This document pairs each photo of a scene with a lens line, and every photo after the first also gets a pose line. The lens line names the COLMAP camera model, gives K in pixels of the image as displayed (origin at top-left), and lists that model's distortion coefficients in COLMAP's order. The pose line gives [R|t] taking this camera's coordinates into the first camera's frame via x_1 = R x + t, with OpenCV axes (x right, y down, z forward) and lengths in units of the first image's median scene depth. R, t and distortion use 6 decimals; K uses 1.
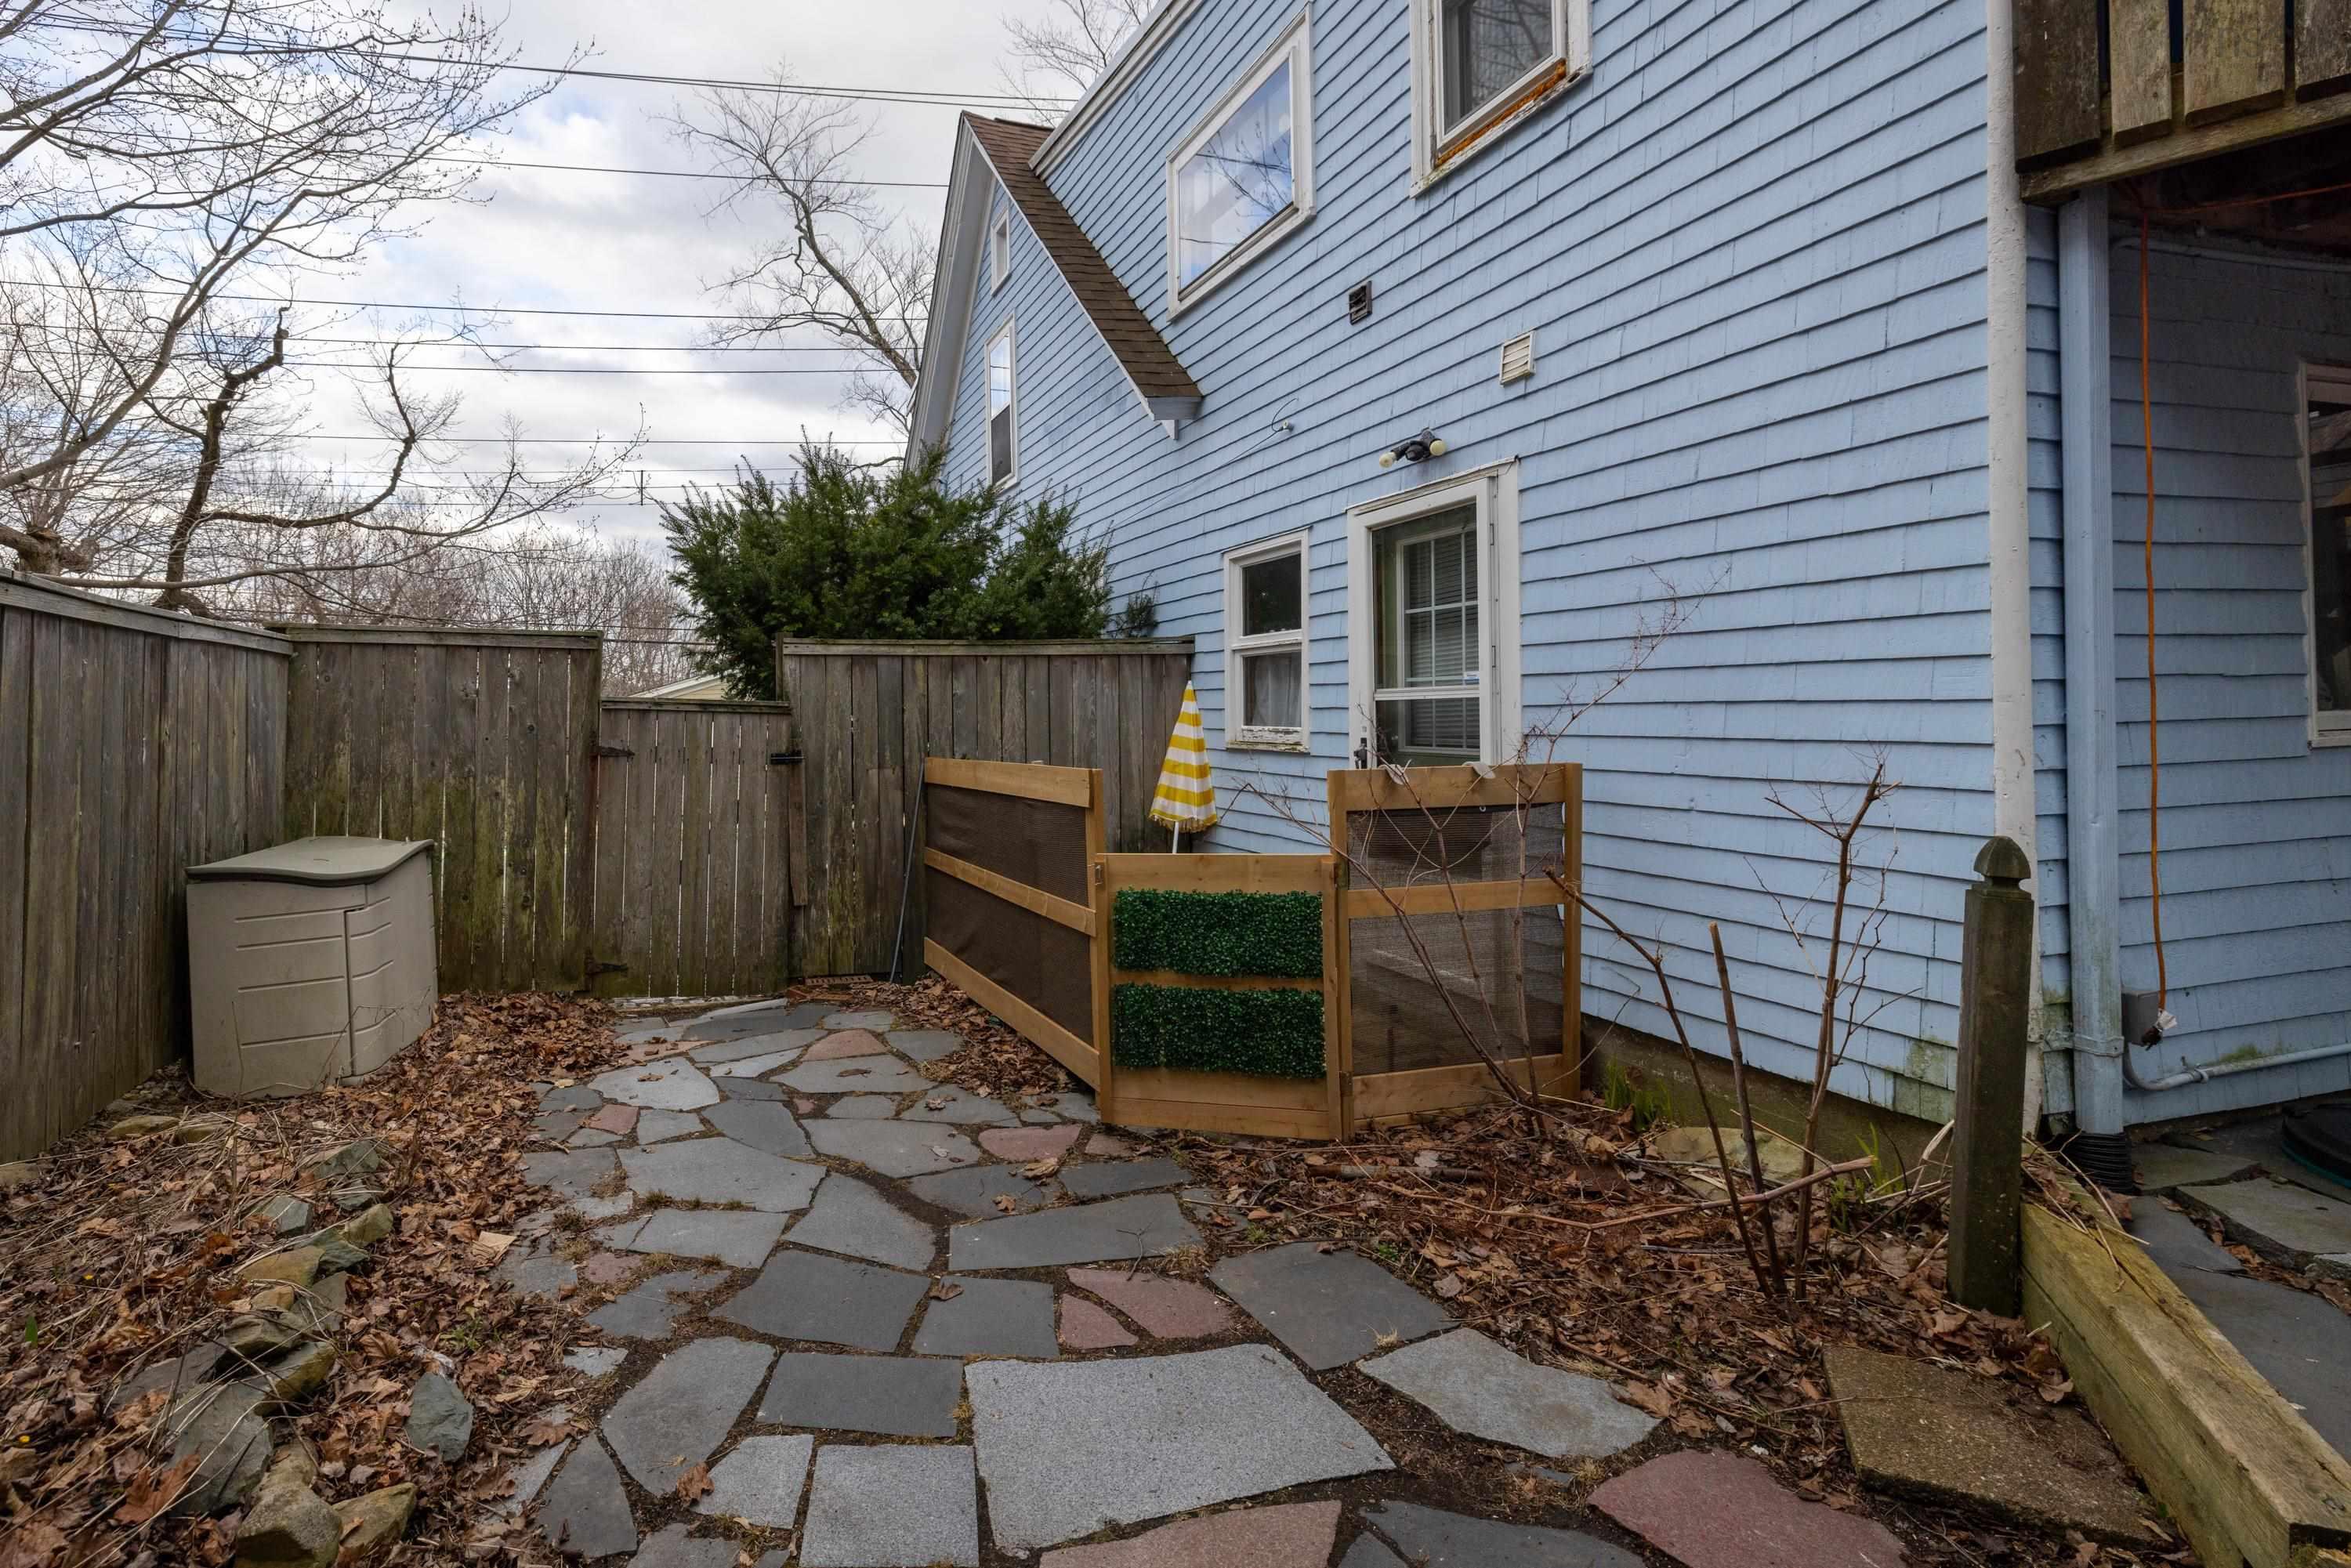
lens RADIAL K [[1073.6, 0, 983.4], [0, 1073.6, 708.0], [0, 0, 1]] dist [0.001435, 0.000143]
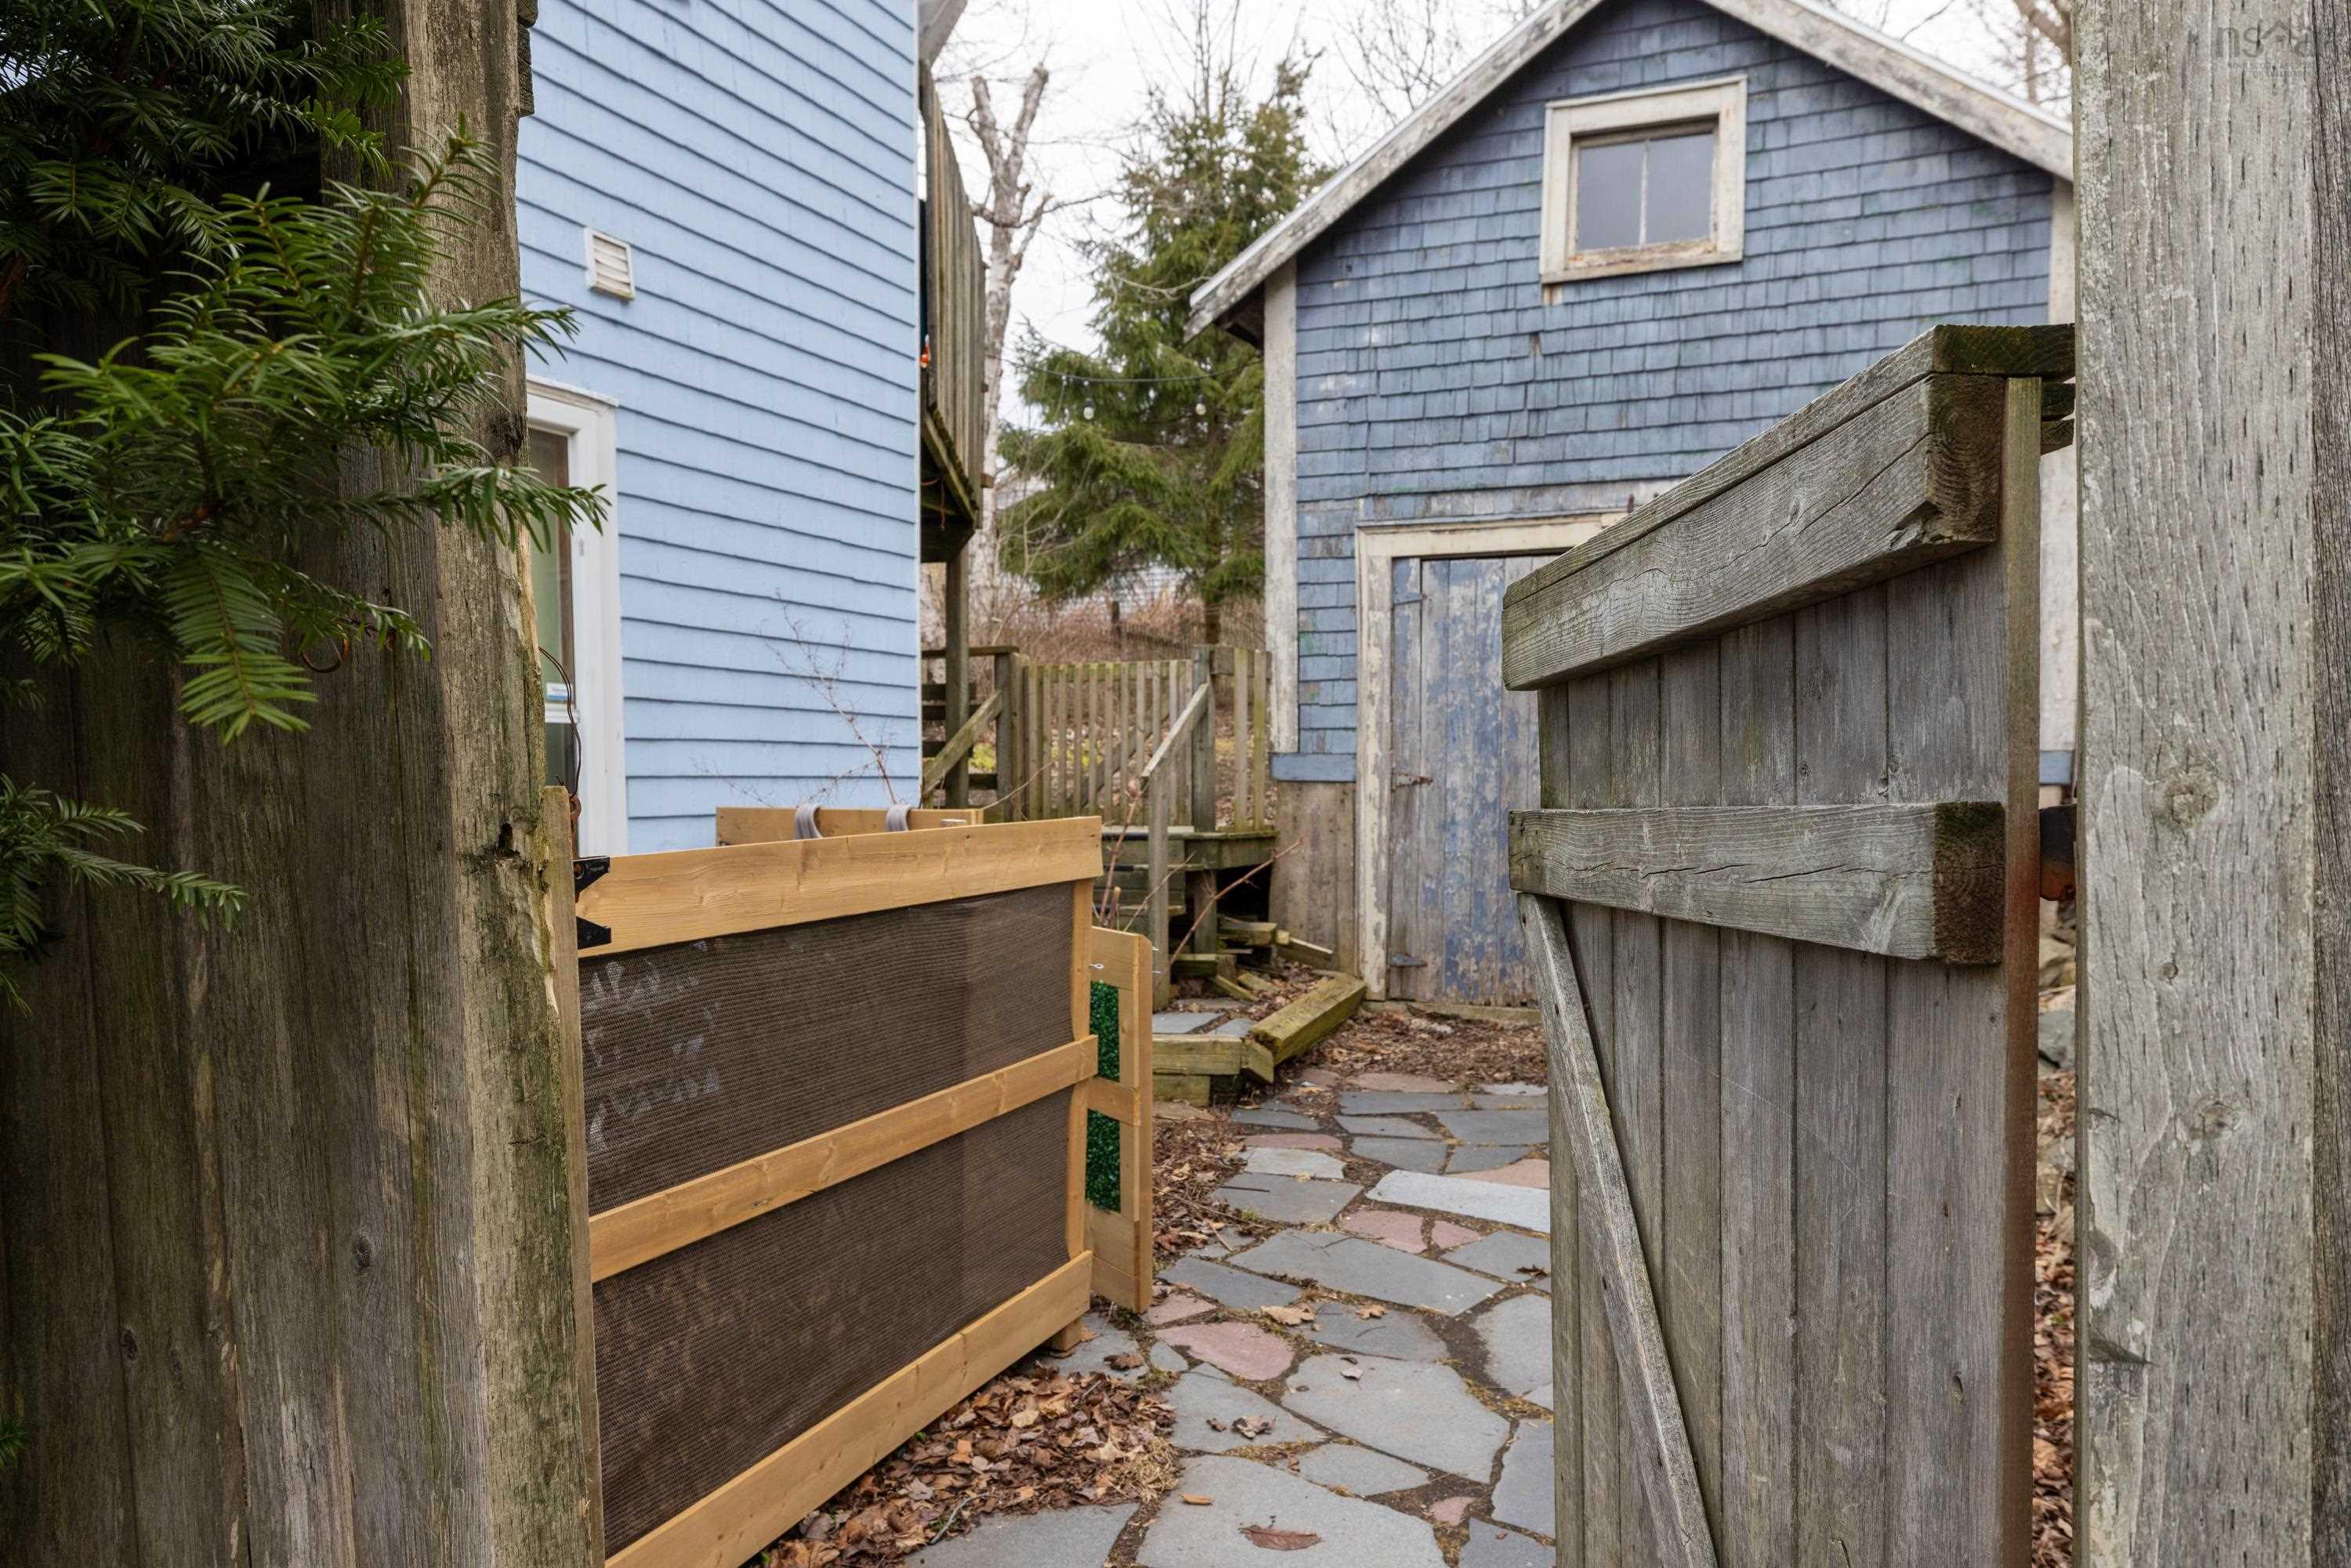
lens RADIAL K [[1706.9, 0, 1136.0], [0, 1706.9, 915.0], [0, 0, 1]] dist [0.007196, -0.009170]
pose [[-0.748227, -0.034006, 0.662570, -0.616514], [0.012073, 0.997822, 0.064846, 0.052678], [-0.663333, 0.056518, -0.746187, 1.808214]]
